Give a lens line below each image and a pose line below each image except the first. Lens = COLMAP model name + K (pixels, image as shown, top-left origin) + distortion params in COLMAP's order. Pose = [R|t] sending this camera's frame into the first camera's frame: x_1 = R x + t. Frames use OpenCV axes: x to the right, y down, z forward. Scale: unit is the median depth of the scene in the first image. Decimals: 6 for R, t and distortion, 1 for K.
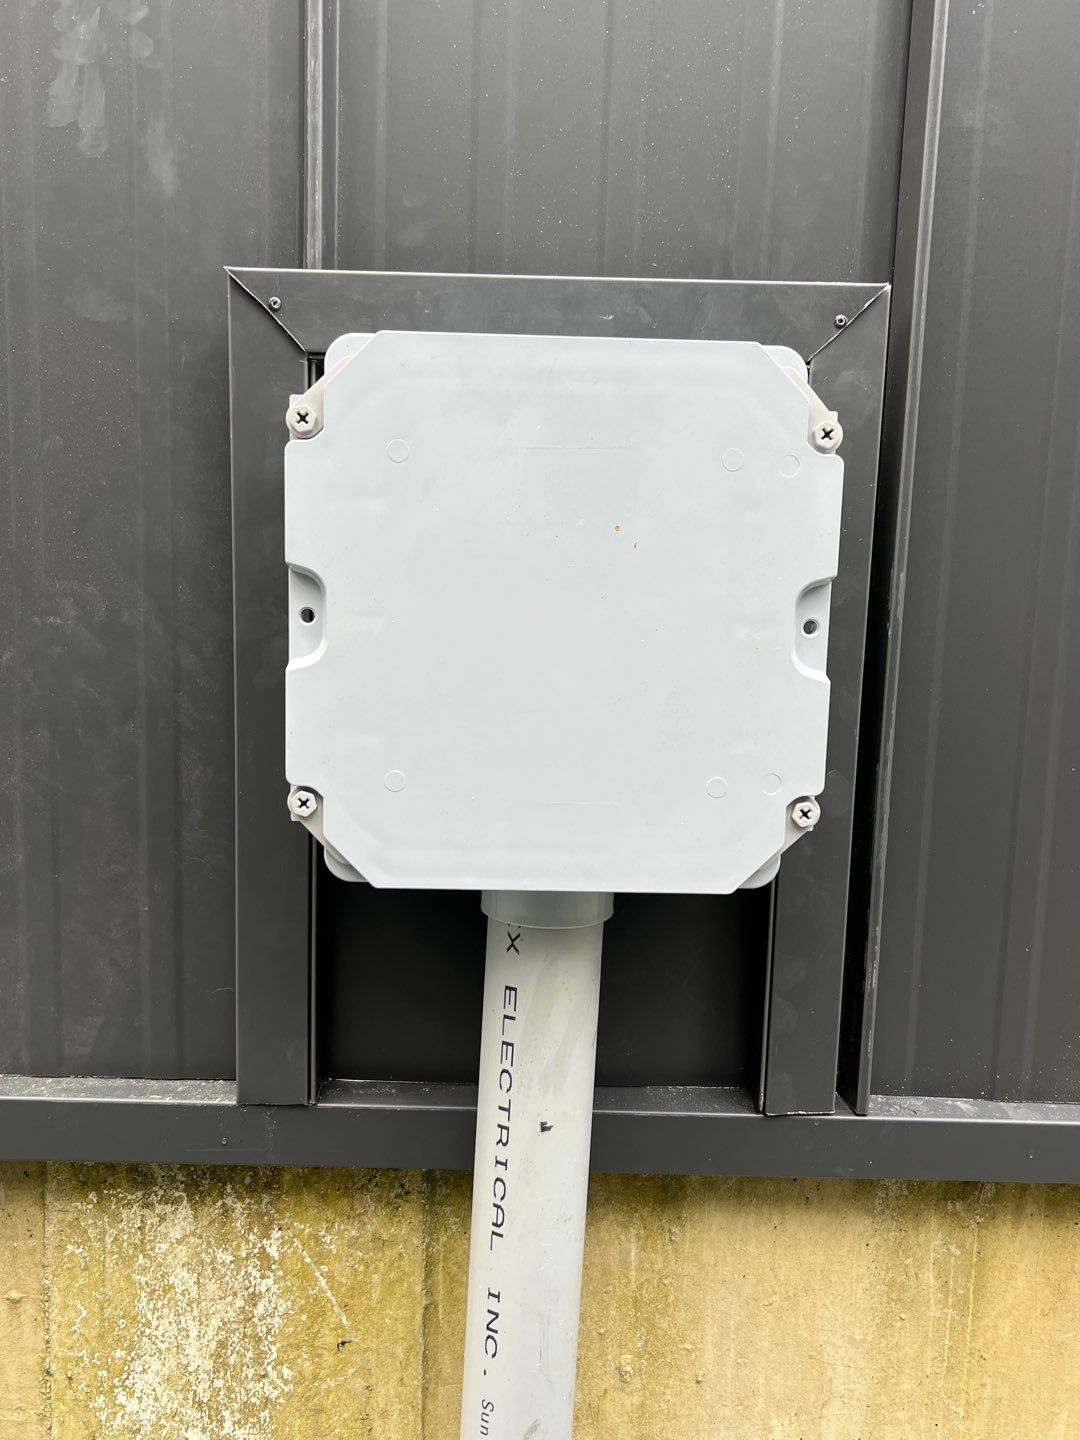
lens RADIAL K [[1283.2, 0, 538.7], [0, 1283.2, 710.6], [0, 0, 1]] dist [0.026024, -0.021784]
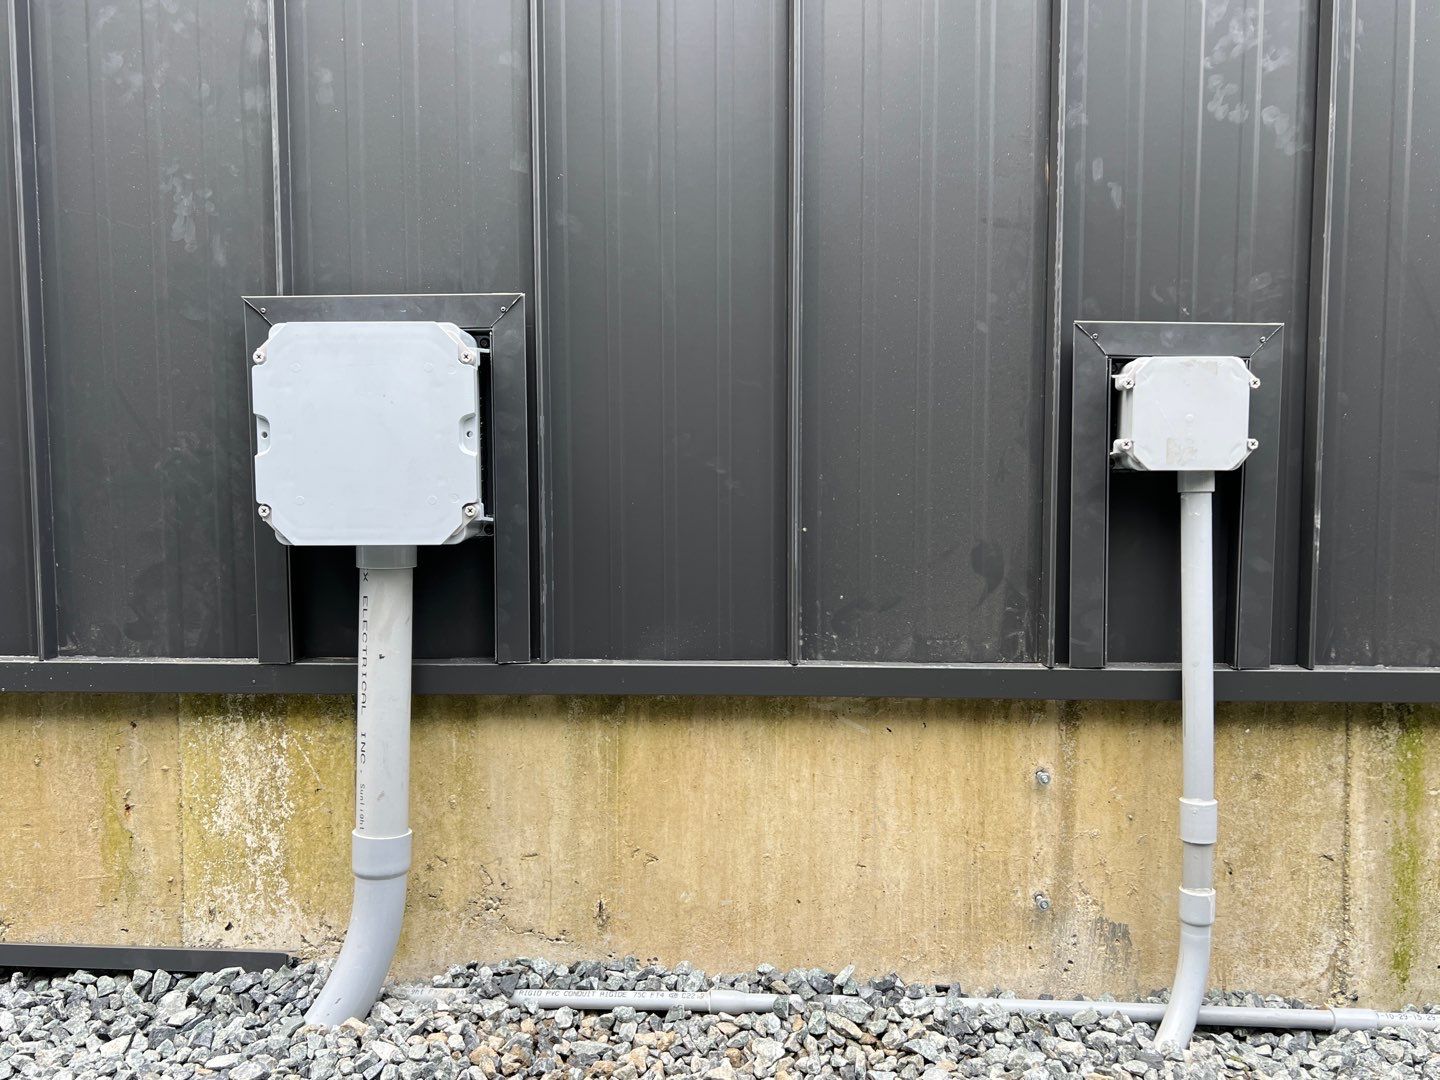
lens RADIAL K [[1078.0, 0, 681.8], [0, 1078.0, 523.3], [0, 0, 1]] dist [0.043099, -0.053712]
pose [[0.998464, -0.029201, -0.047086, 0.579010], [0.025587, 0.996809, -0.075613, 0.220442], [0.049144, 0.074292, 0.996025, -0.827935]]
